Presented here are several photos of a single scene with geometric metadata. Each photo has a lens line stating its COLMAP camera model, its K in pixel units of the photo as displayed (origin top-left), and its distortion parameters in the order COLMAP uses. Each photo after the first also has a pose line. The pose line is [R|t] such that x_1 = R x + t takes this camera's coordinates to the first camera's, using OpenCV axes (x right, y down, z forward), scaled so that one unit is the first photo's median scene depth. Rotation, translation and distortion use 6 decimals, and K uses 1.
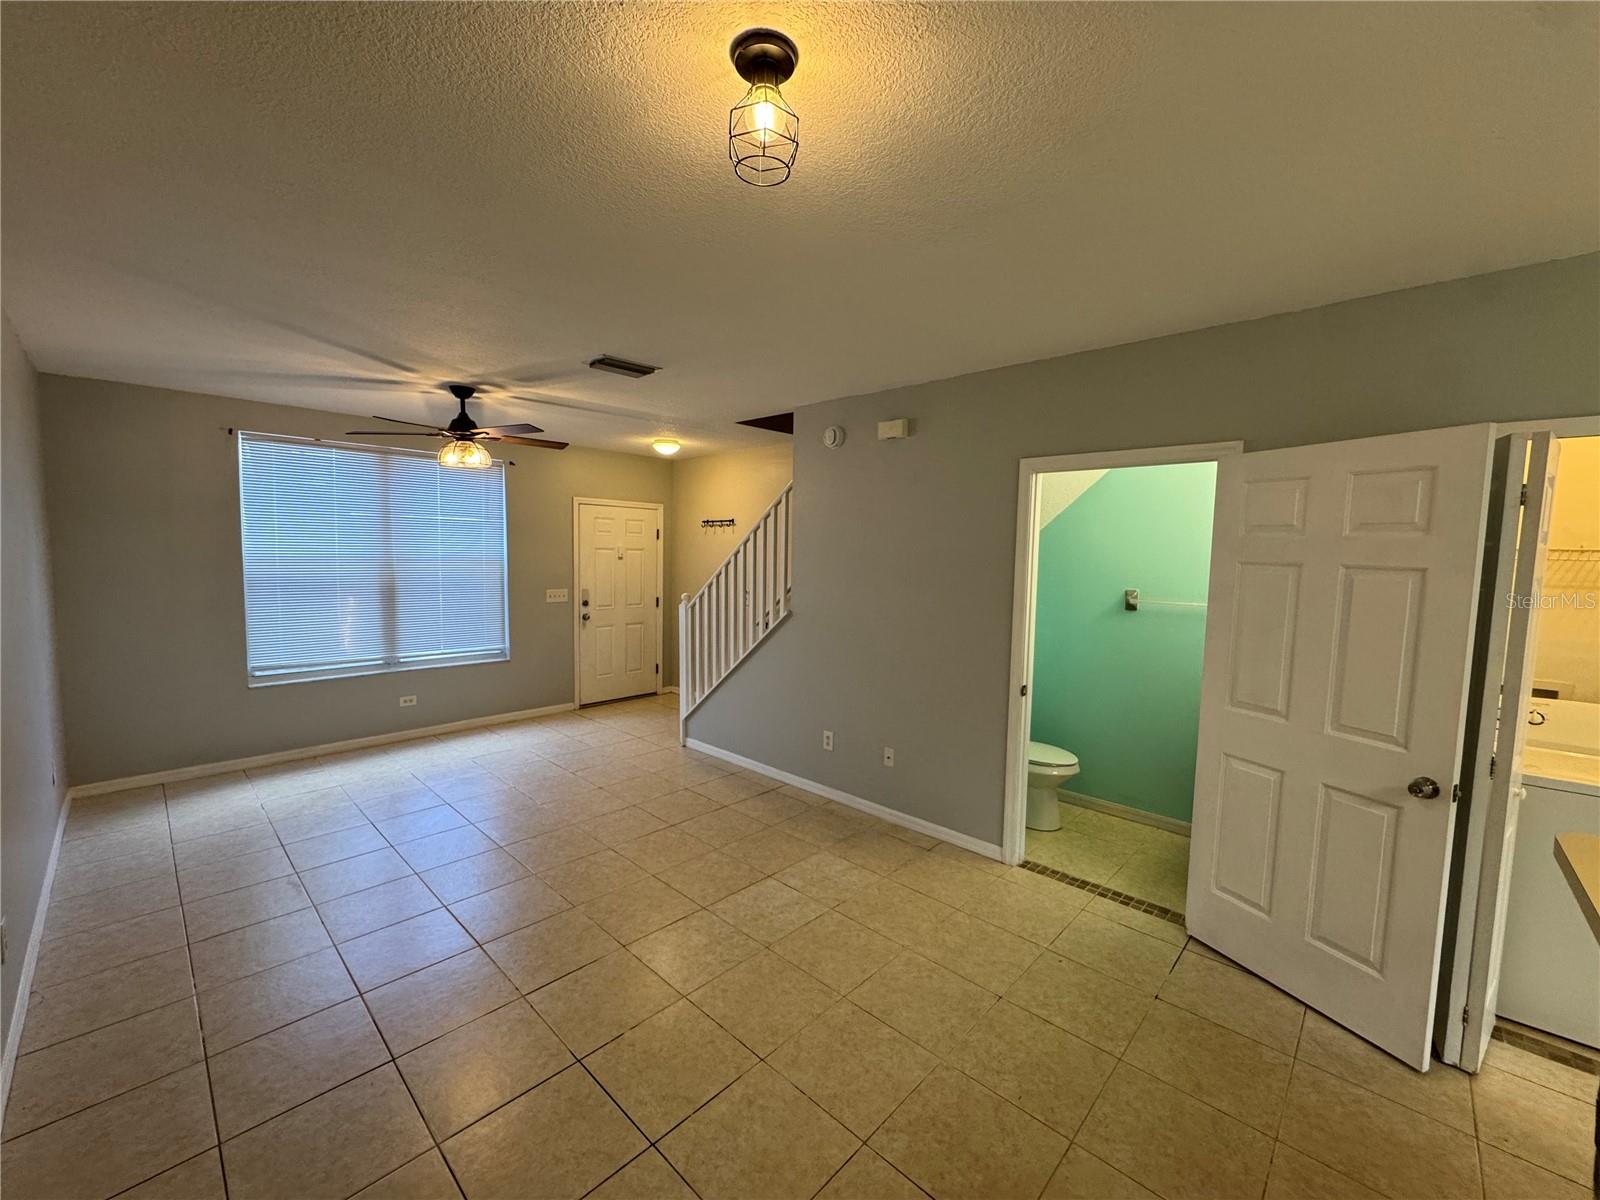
lens RADIAL K [[637.9, 0, 795.7], [0, 637.9, 600.6], [0, 0, 1]] dist [-0.002434, 0.000902]
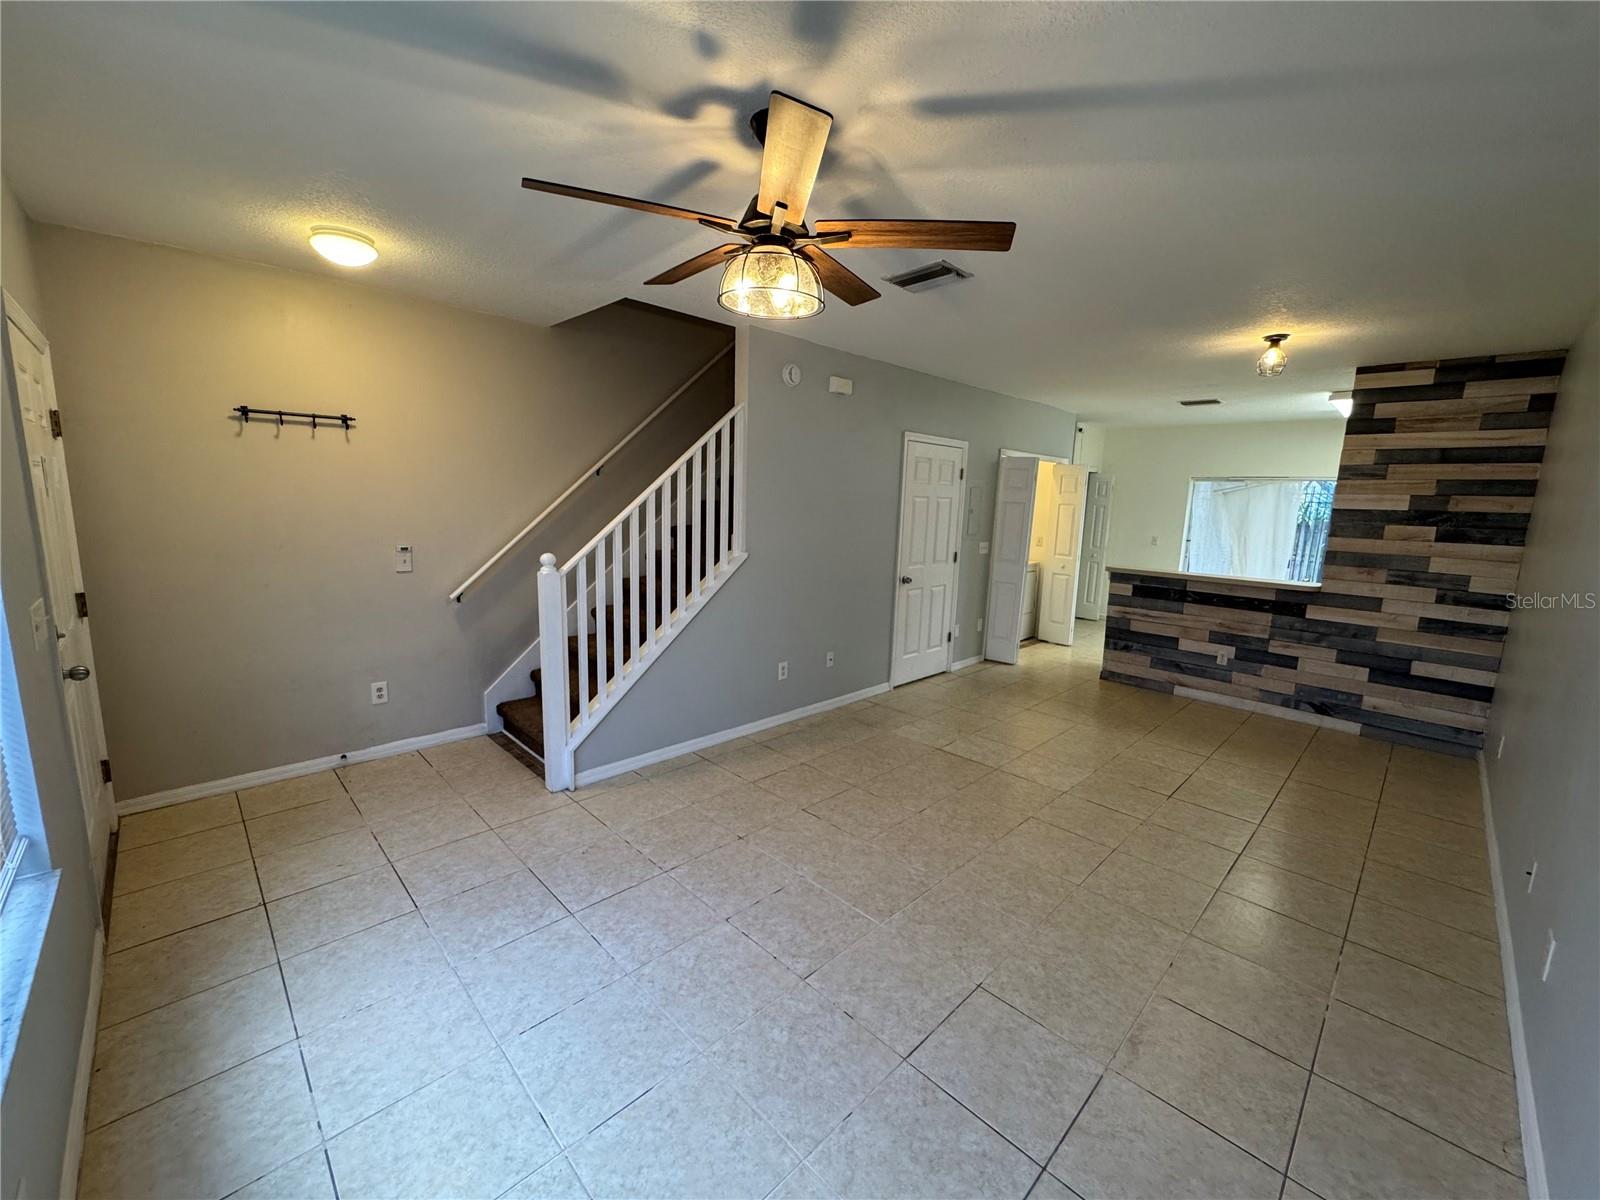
lens RADIAL K [[637.9, 0, 794.0], [0, 637.9, 603.7], [0, 0, 1]] dist [-0.002434, 0.000902]
pose [[0.037007, -0.181390, 0.982715, -1.226041], [0.049203, 0.982526, 0.179502, -0.099207], [-0.998103, 0.041709, 0.045286, 1.182281]]
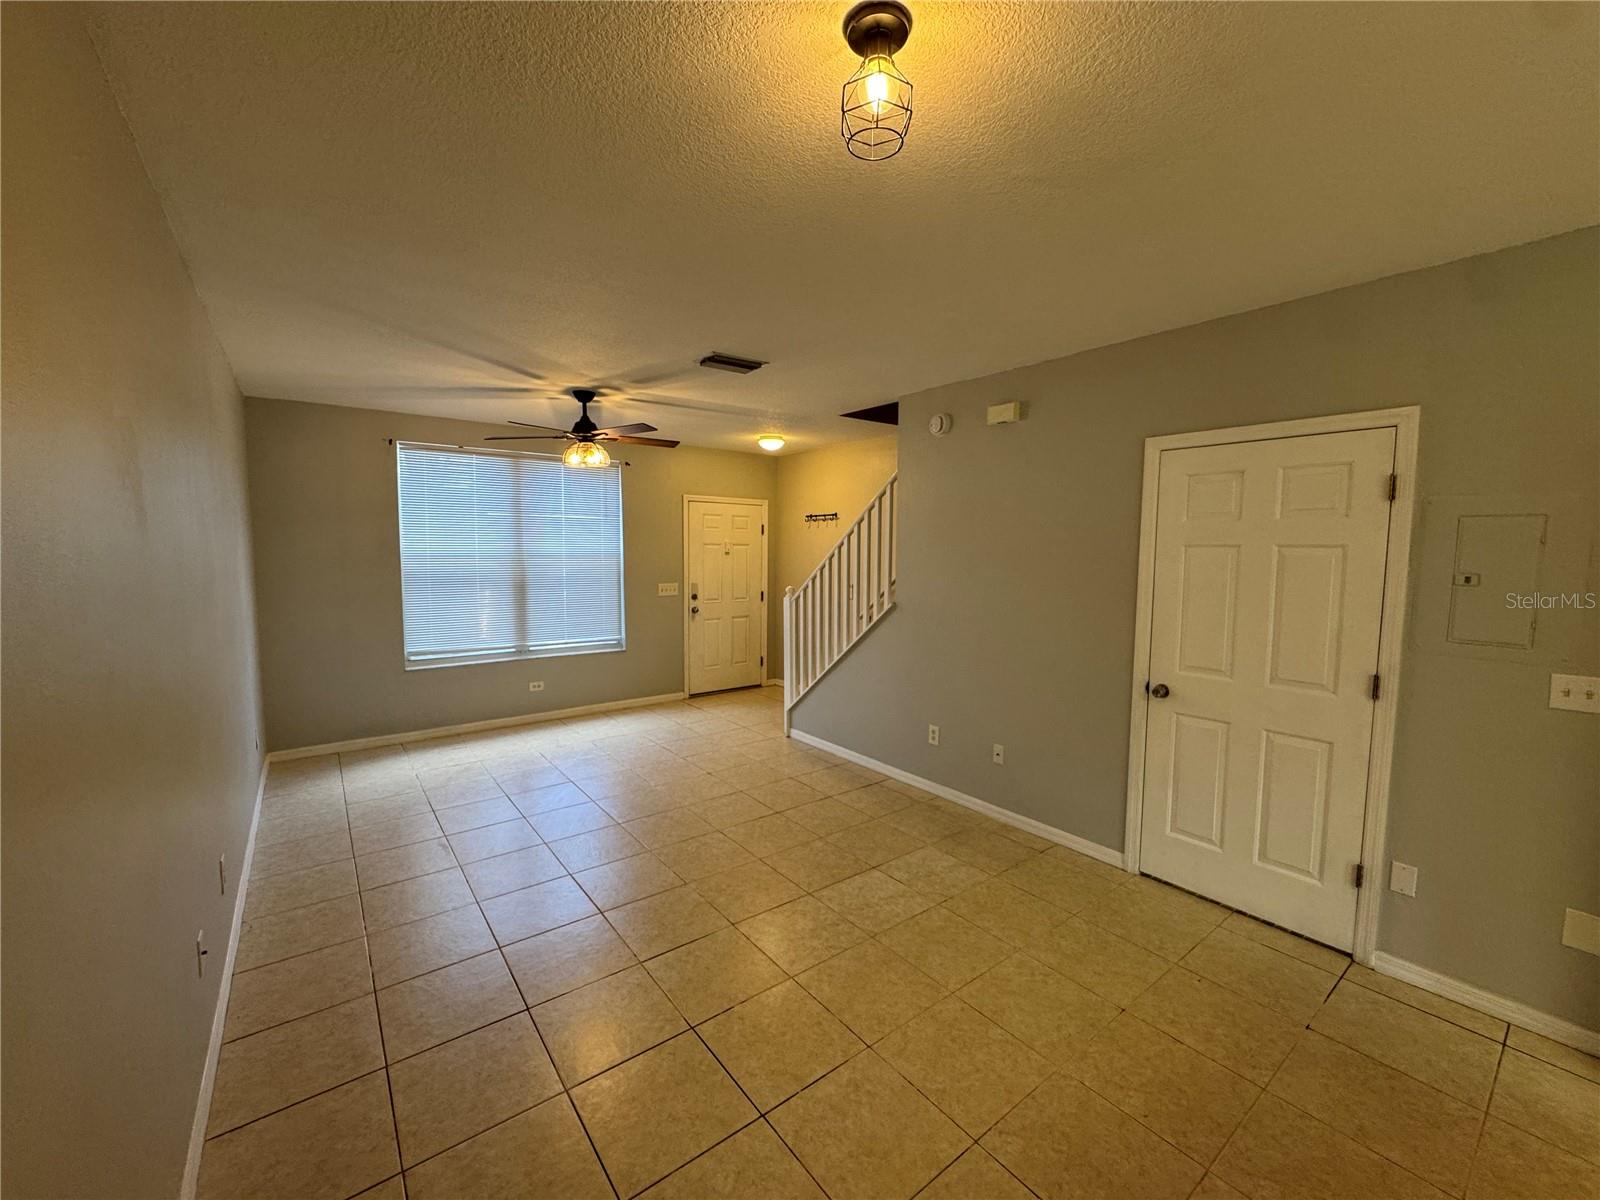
lens RADIAL K [[637.9, 0, 797.7], [0, 637.9, 600.9], [0, 0, 1]] dist [-0.002434, 0.000902]
pose [[0.988002, 0.002013, -0.154426, -0.006348], [-0.001337, 0.999989, 0.004479, 0.011549], [0.154434, -0.004219, 0.987994, 0.000606]]
